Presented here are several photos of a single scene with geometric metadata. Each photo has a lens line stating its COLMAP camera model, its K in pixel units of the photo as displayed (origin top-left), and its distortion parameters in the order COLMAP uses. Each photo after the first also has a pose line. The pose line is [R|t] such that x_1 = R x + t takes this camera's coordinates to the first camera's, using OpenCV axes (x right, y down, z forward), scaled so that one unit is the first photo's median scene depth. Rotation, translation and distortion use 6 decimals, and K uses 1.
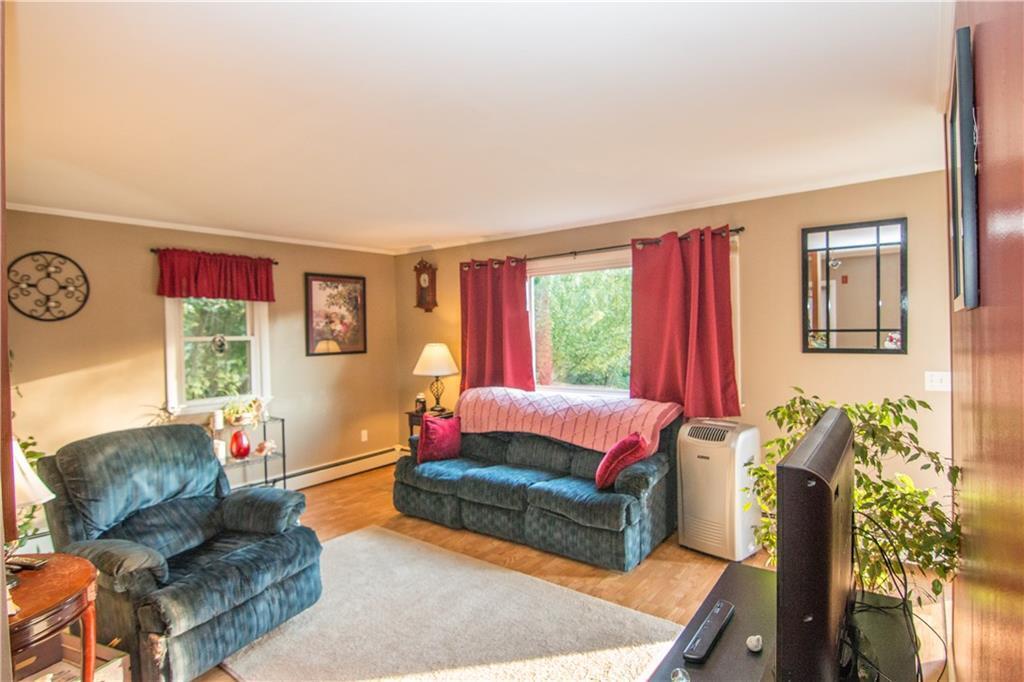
lens RADIAL K [[538.8, 0, 512.0], [0, 538.8, 341.0], [0, 0, 1]] dist [-0.000709, -0.017566]
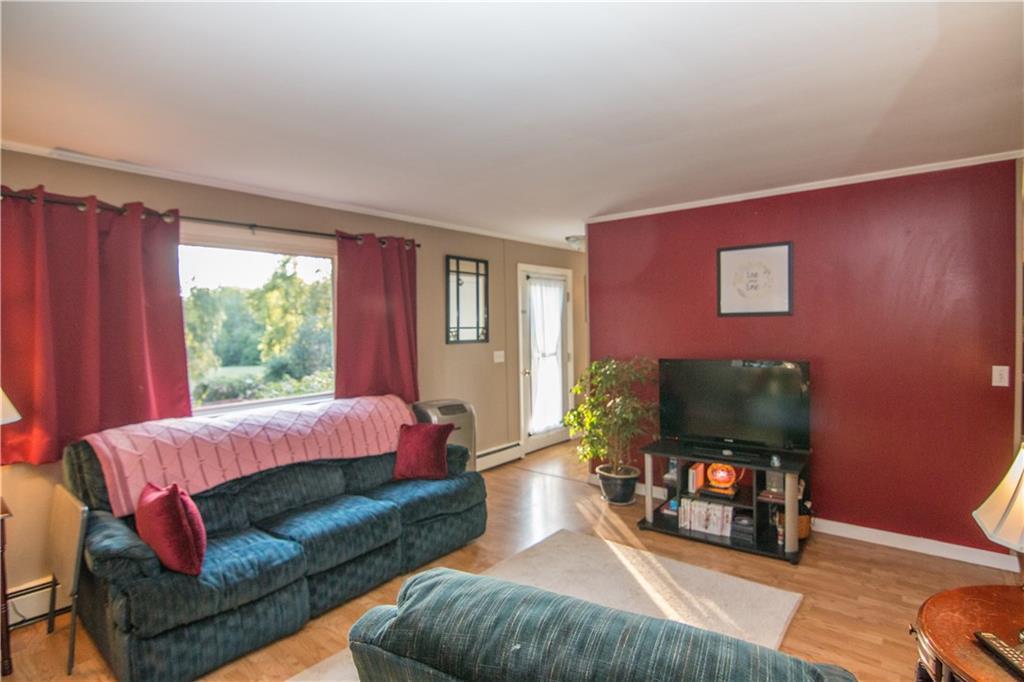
lens RADIAL K [[517.6, 0, 509.7], [0, 517.6, 340.6], [0, 0, 1]] dist [0.000430, -0.014791]
pose [[0.041777, -0.017036, 0.998982, -0.677631], [0.024969, 0.999560, 0.016002, -0.002802], [-0.998815, 0.024275, 0.042184, 0.675801]]
